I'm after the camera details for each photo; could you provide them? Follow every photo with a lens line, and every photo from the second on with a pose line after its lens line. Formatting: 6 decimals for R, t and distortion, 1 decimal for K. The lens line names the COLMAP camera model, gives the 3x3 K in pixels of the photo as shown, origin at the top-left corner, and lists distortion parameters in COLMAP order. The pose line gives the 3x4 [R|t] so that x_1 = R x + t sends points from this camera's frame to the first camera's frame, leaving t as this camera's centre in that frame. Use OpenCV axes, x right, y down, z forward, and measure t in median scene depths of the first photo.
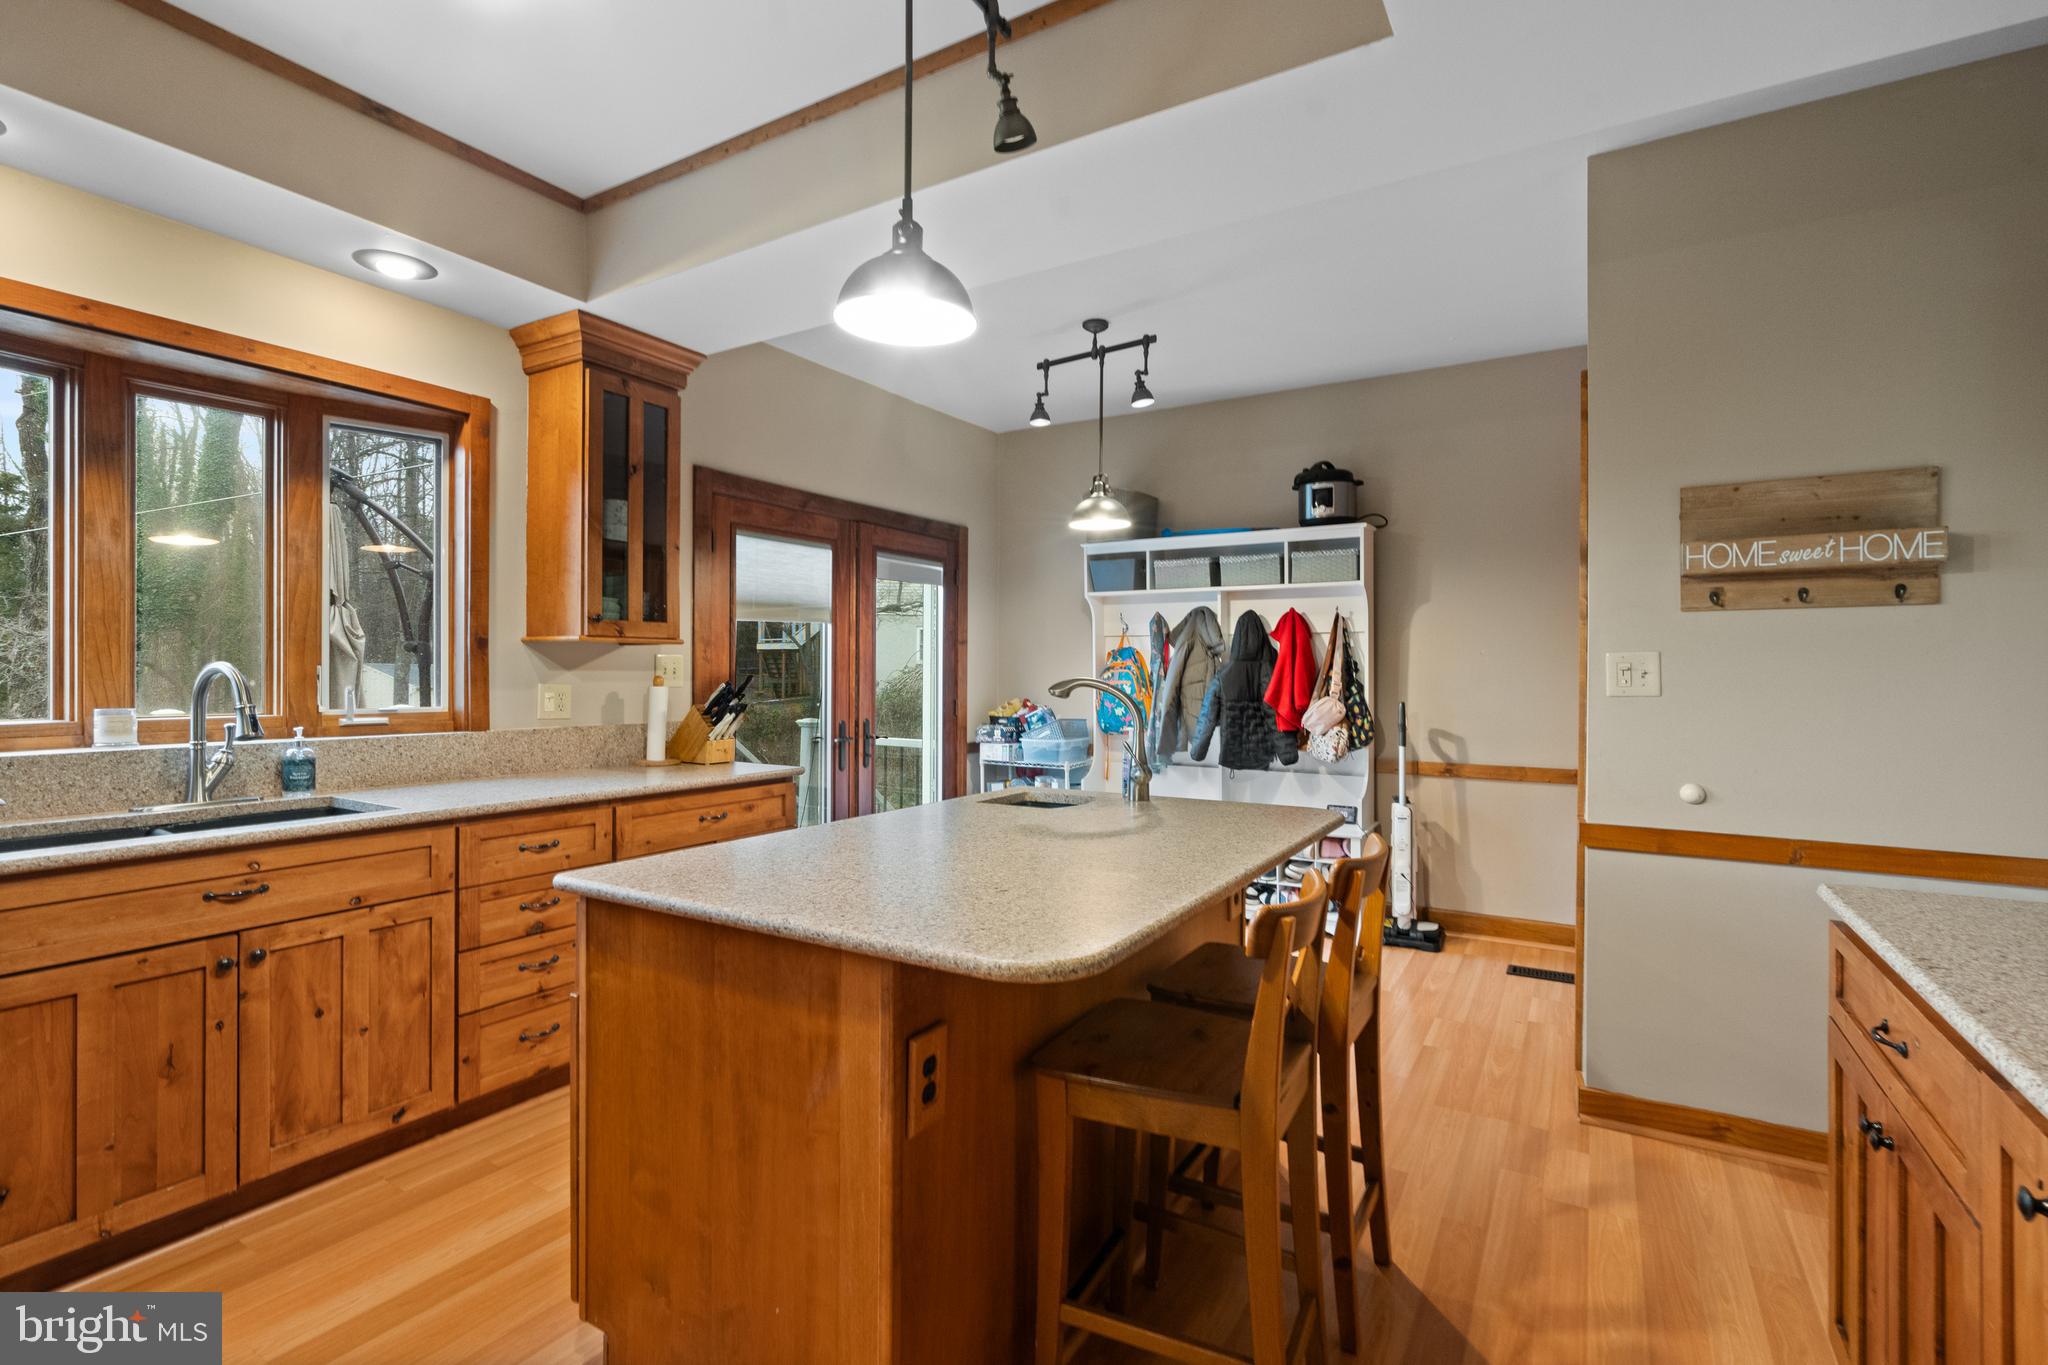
lens RADIAL K [[939.6, 0, 1027.9], [0, 939.6, 670.7], [0, 0, 1]] dist [-0.004397, 0.001566]
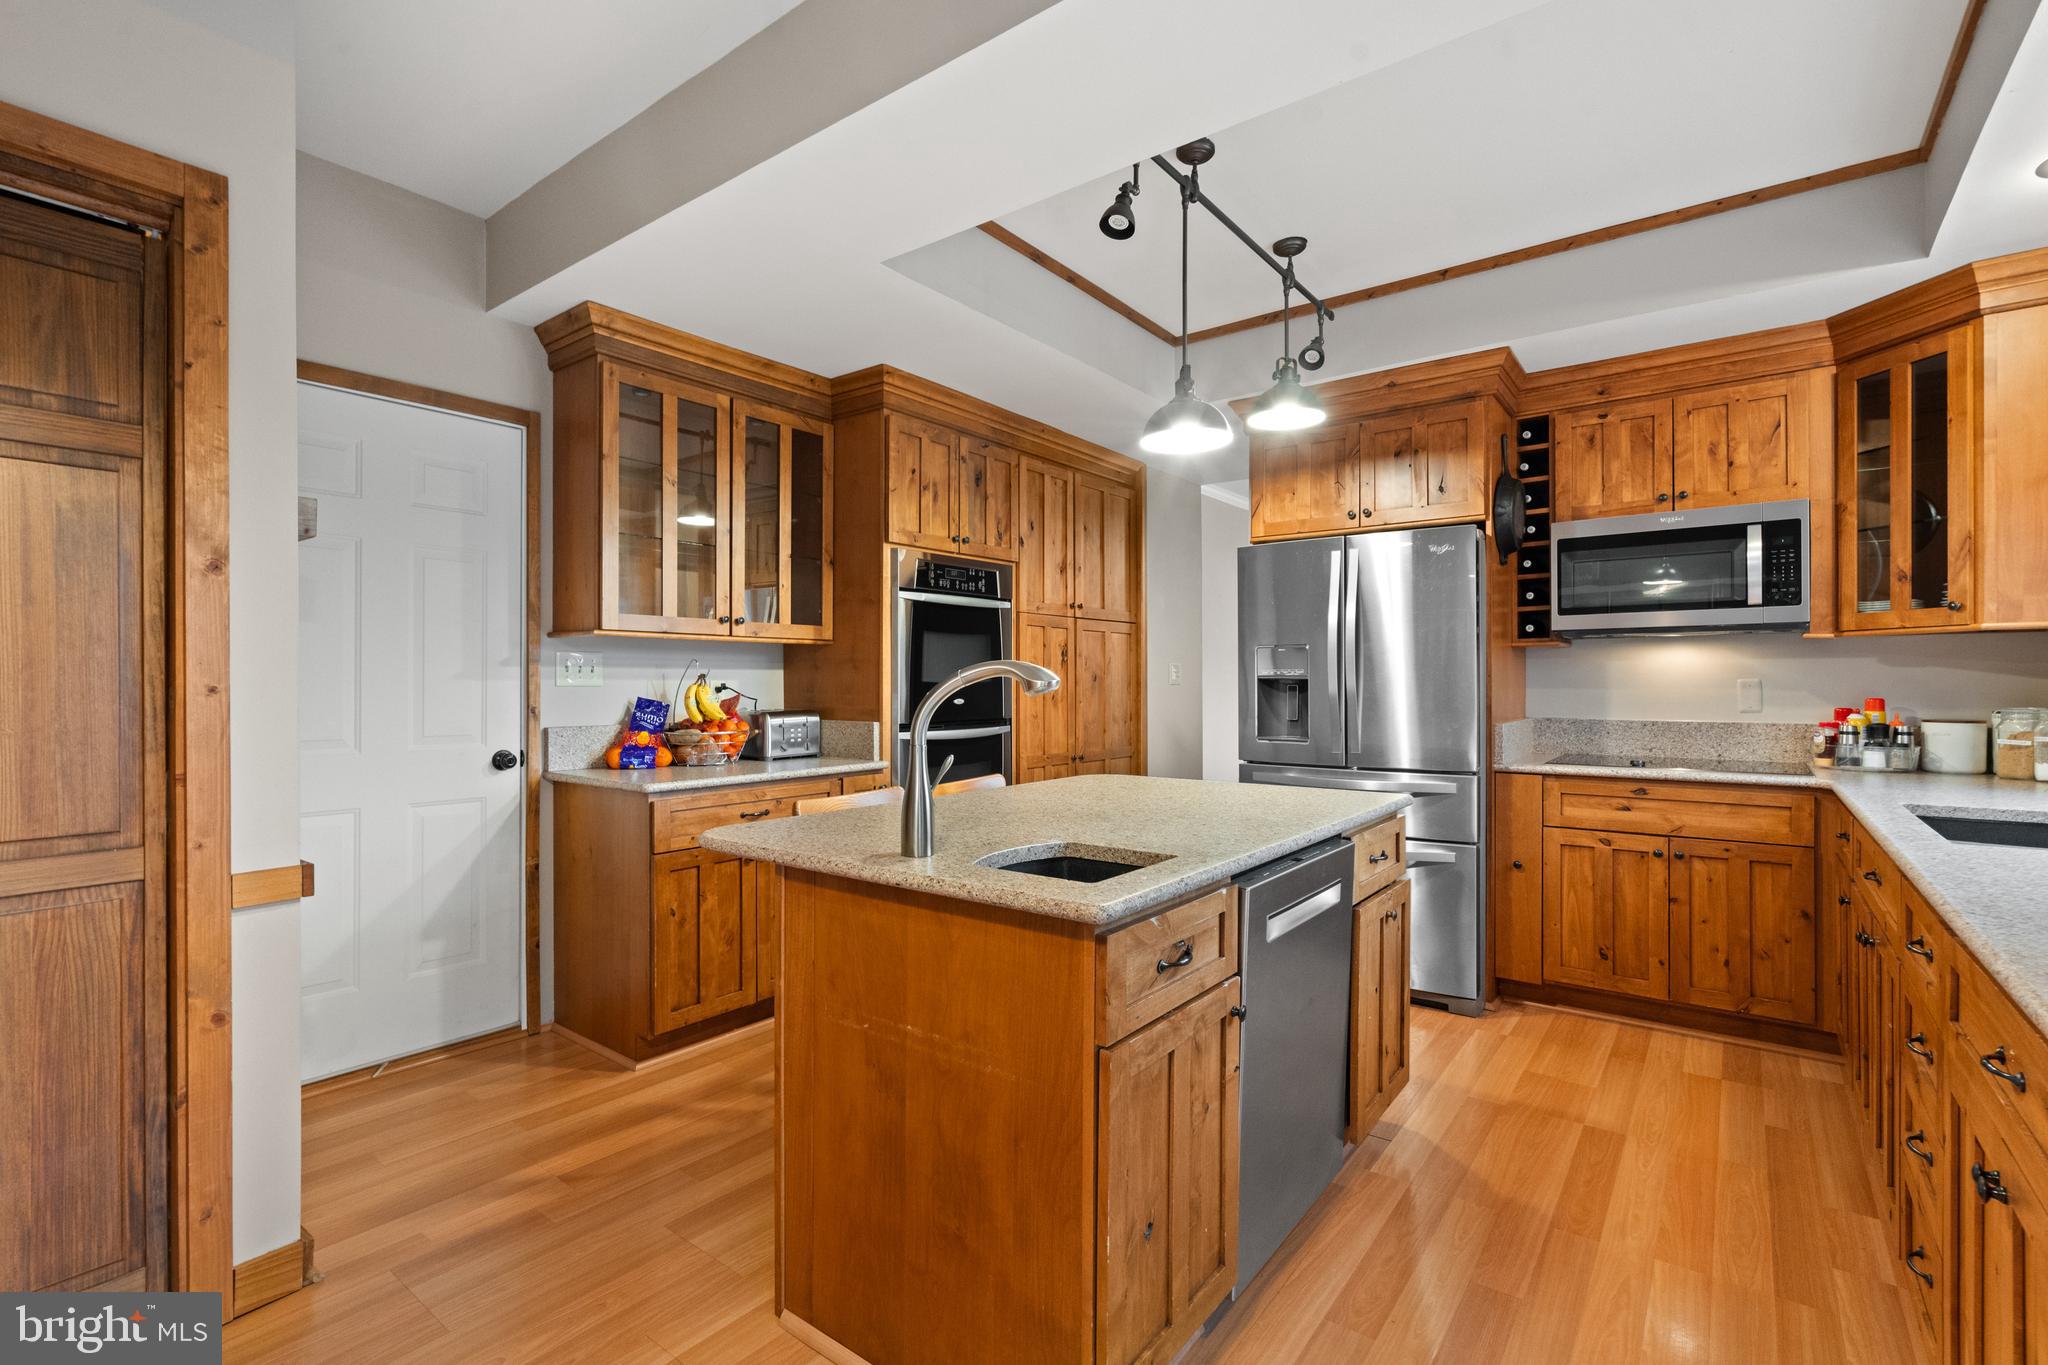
lens RADIAL K [[944.5, 0, 1013.8], [0, 944.5, 684.7], [0, 0, 1]] dist [-0.004314, 0.001212]
pose [[-0.992645, -0.003220, 0.121020, -0.030003], [-0.003436, 0.999993, -0.001577, 0.027542], [-0.121014, -0.001981, -0.992649, 1.914102]]
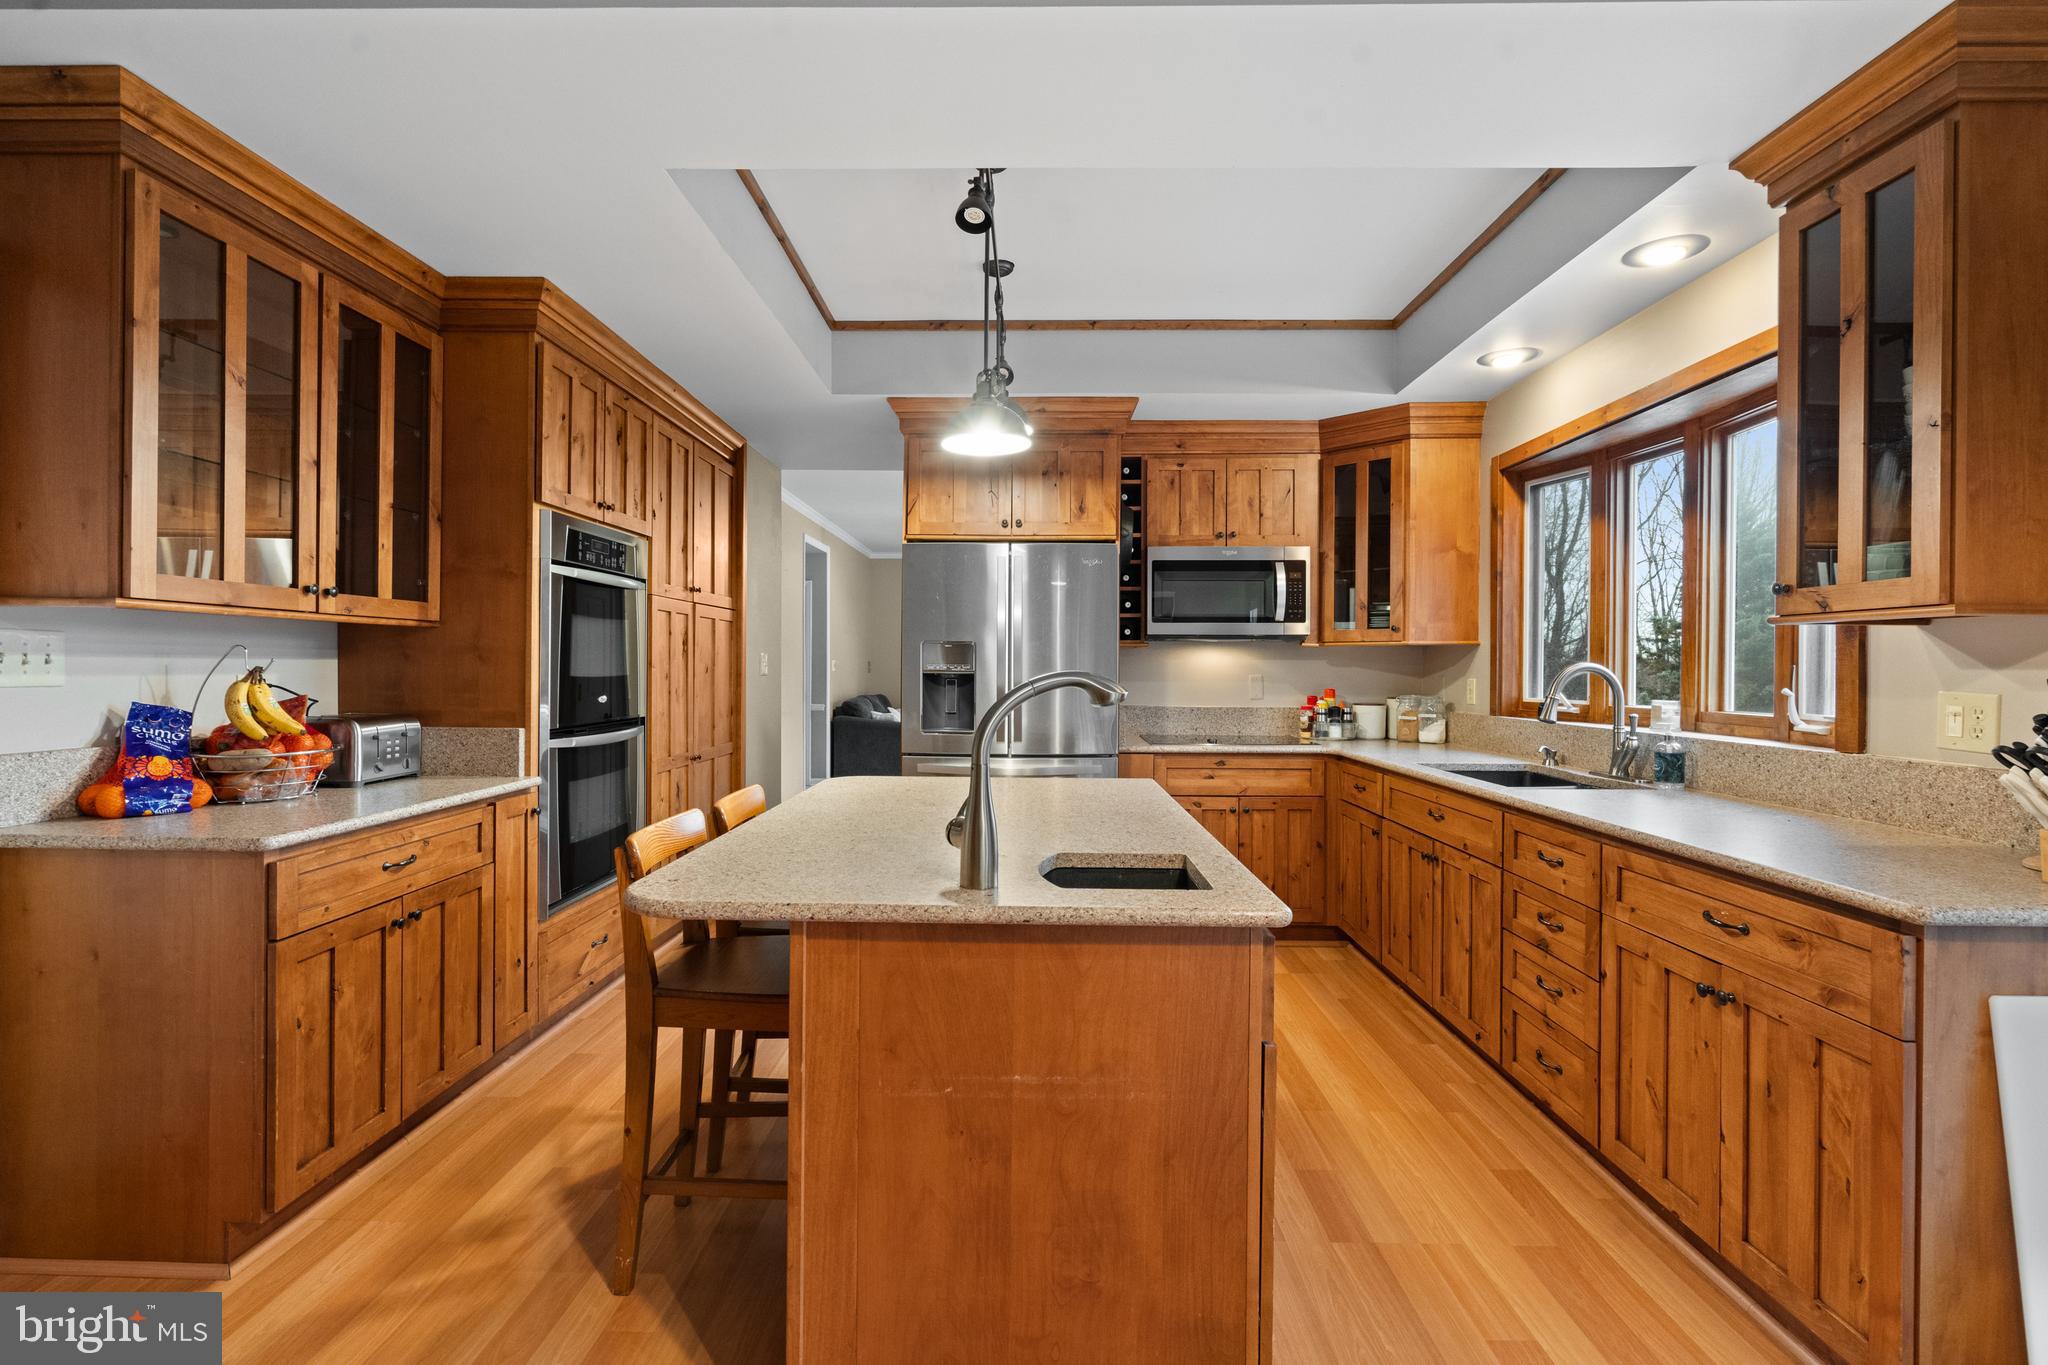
lens RADIAL K [[939.6, 0, 1027.9], [0, 939.6, 670.7], [0, 0, 1]] dist [-0.004397, 0.001566]
pose [[-0.864871, -0.006952, -0.501947, 0.445530], [-0.007409, 0.999972, -0.001085, 0.008461], [0.501940, 0.002780, -0.864898, 1.775313]]
